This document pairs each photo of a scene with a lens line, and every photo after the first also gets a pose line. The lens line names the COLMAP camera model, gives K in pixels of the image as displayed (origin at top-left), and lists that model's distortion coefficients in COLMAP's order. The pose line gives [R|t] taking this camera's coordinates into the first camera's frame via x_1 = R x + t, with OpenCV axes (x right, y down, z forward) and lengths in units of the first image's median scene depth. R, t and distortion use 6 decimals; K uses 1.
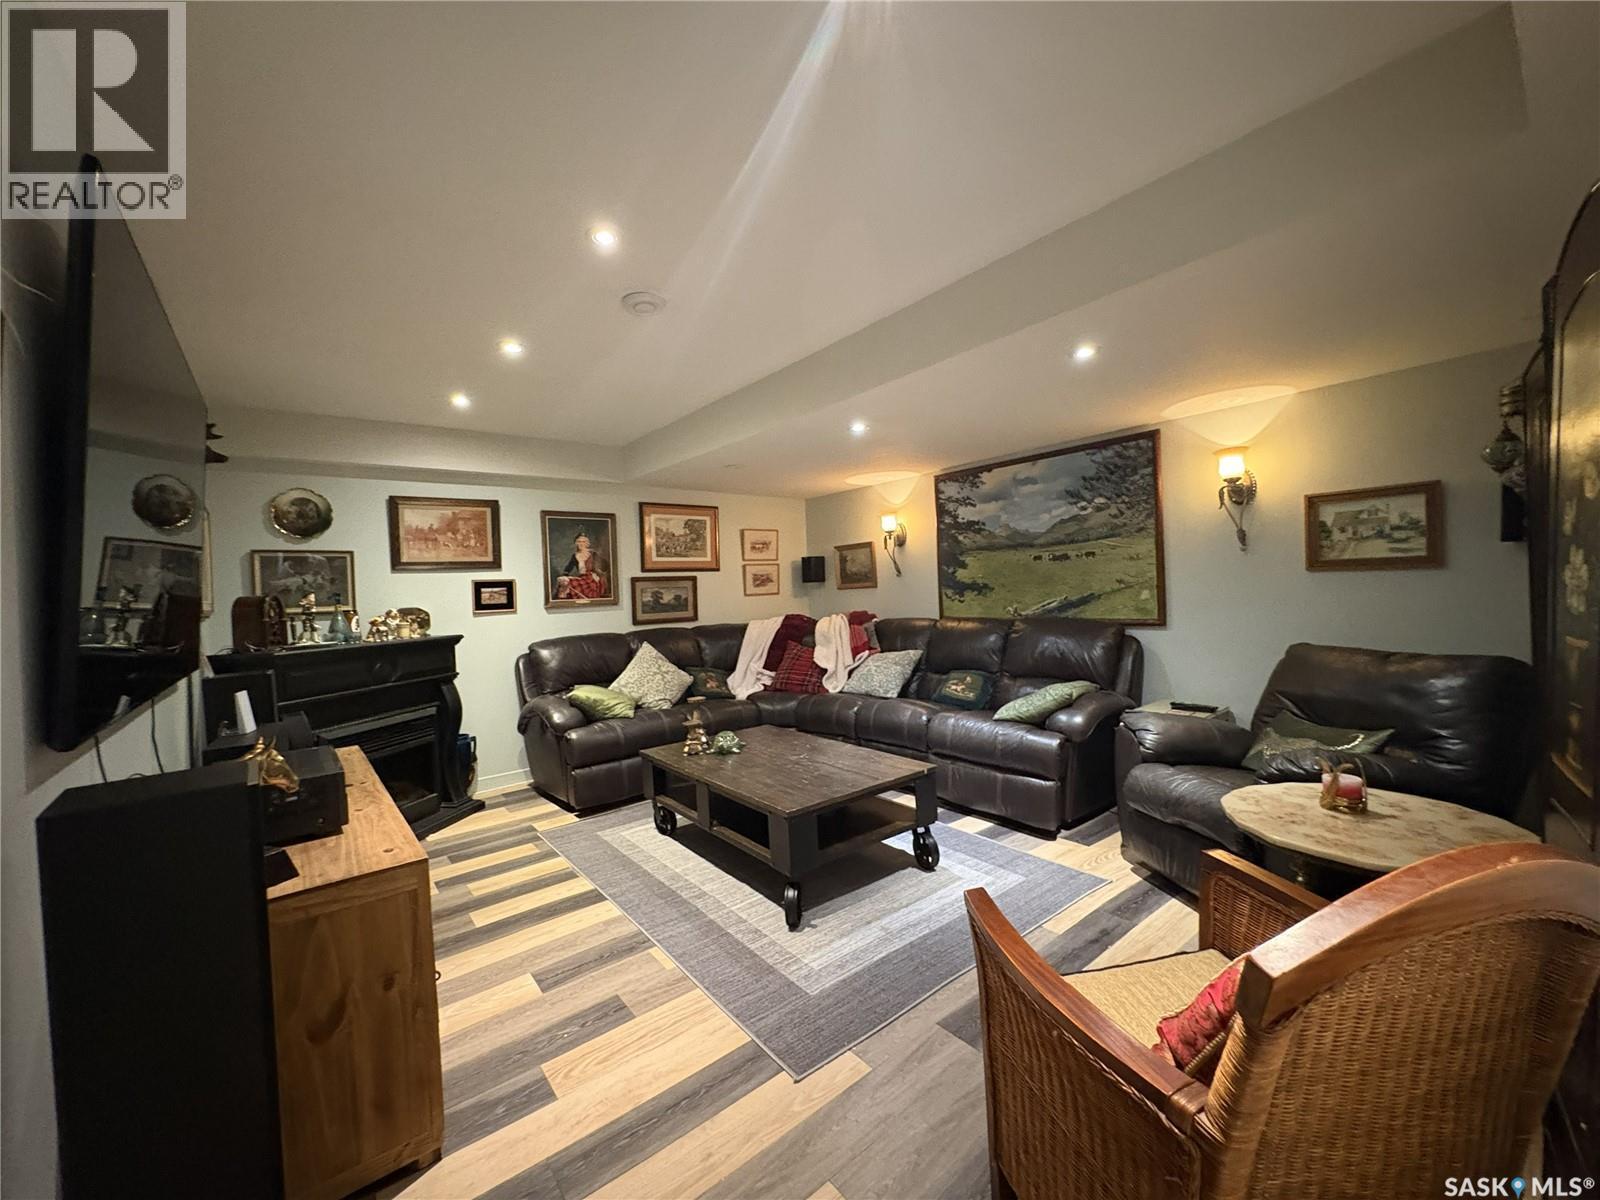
lens RADIAL K [[641.9, 0, 804.0], [0, 641.9, 592.7], [0, 0, 1]] dist [-0.001326, -0.000033]
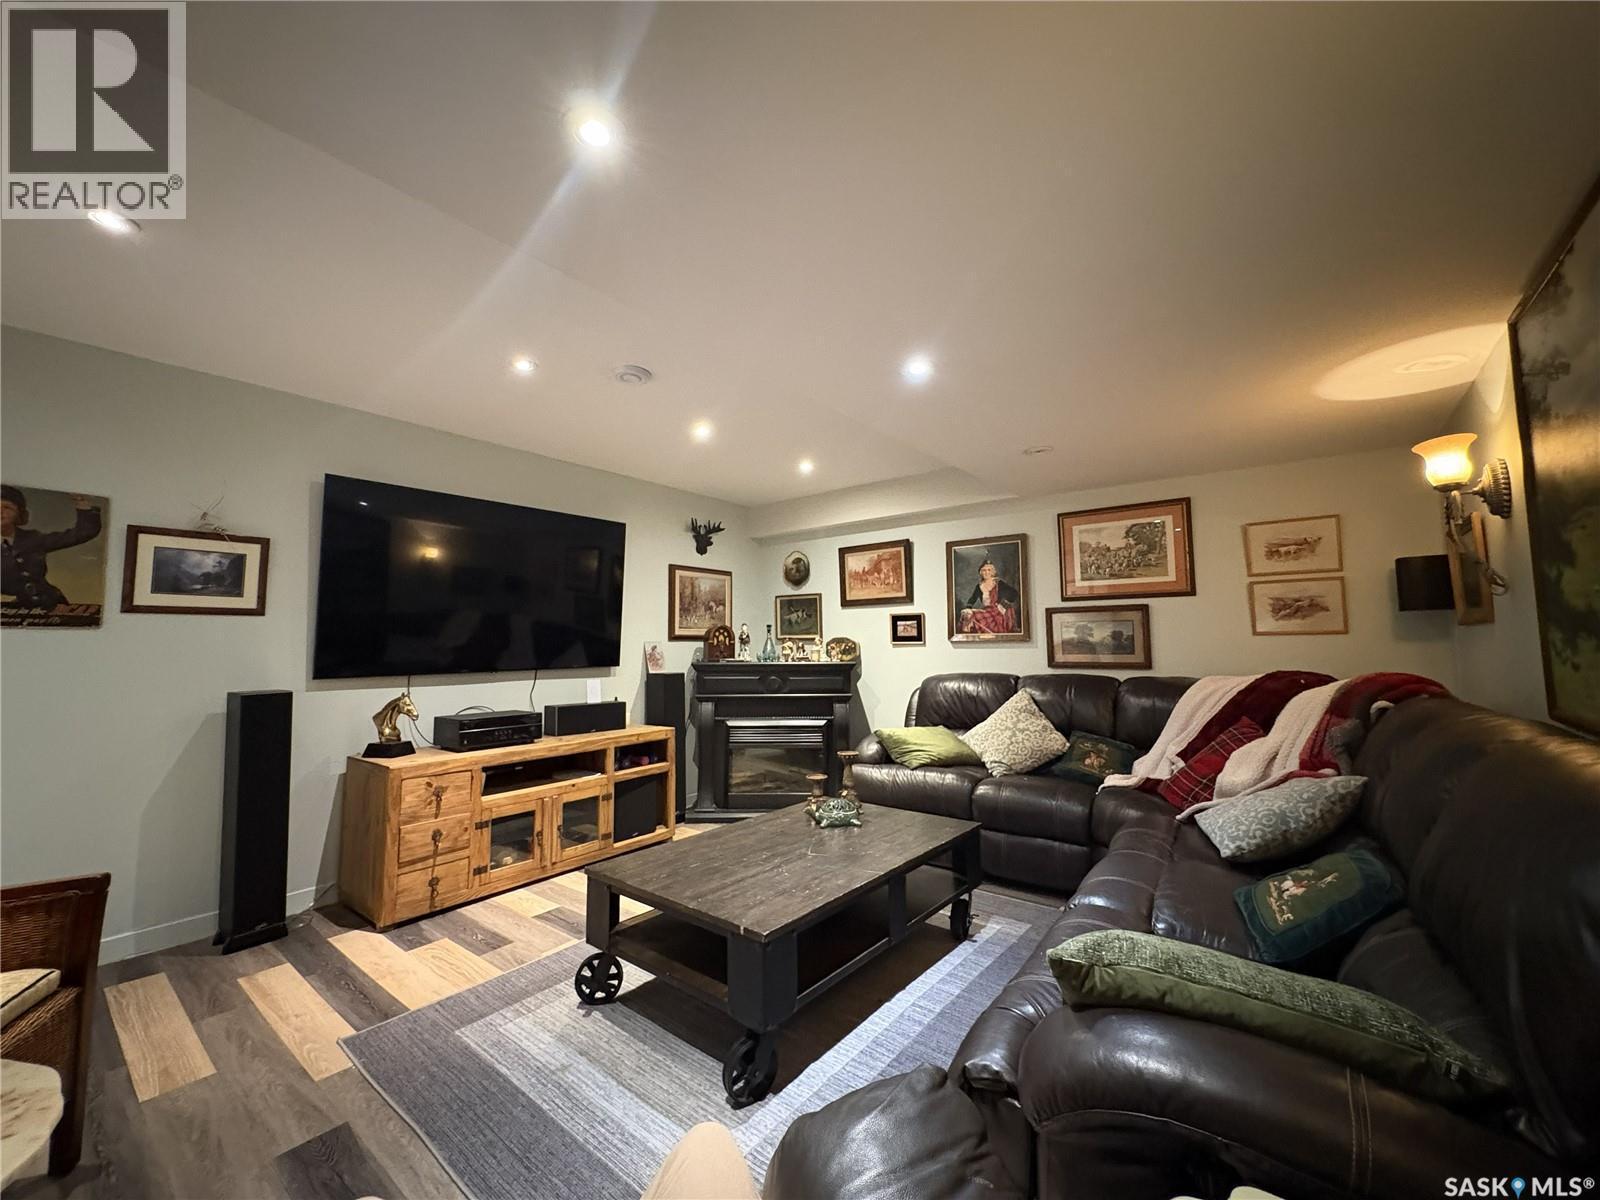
lens RADIAL K [[641.9, 0, 803.9], [0, 641.9, 596.7], [0, 0, 1]] dist [-0.001326, -0.000033]
pose [[0.222015, -0.034078, -0.974448, 0.501833], [-0.005912, 0.999324, -0.036295, -0.008205], [0.975025, 0.013819, 0.221663, 0.576908]]
